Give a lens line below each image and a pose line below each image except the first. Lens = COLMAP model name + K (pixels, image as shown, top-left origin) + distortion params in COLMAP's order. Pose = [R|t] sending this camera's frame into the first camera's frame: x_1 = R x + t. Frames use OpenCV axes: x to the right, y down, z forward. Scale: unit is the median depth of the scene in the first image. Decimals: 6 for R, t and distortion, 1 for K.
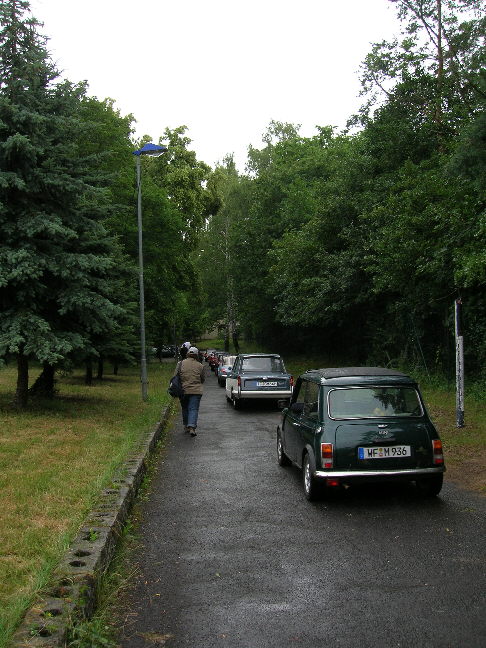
lens RADIAL K [[627.9, 0, 243.2], [0, 627.9, 324.5], [0, 0, 1]] dist [-0.147715, 0.000000]
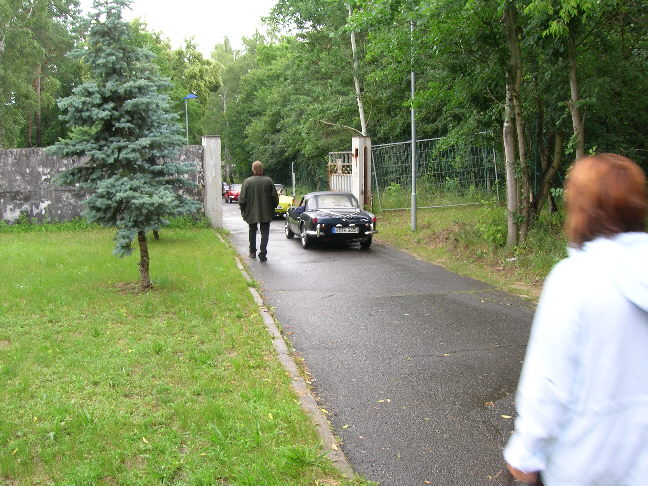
lens RADIAL K [[627.9, 0, 323.7], [0, 627.9, 243.2], [0, 0, 1]] dist [-0.147715, 0.000000]
pose [[0.991612, -0.006788, 0.129073, 0.019348], [-0.009289, 0.992295, 0.123552, -0.005941], [-0.128917, -0.123715, 0.983908, -0.616933]]
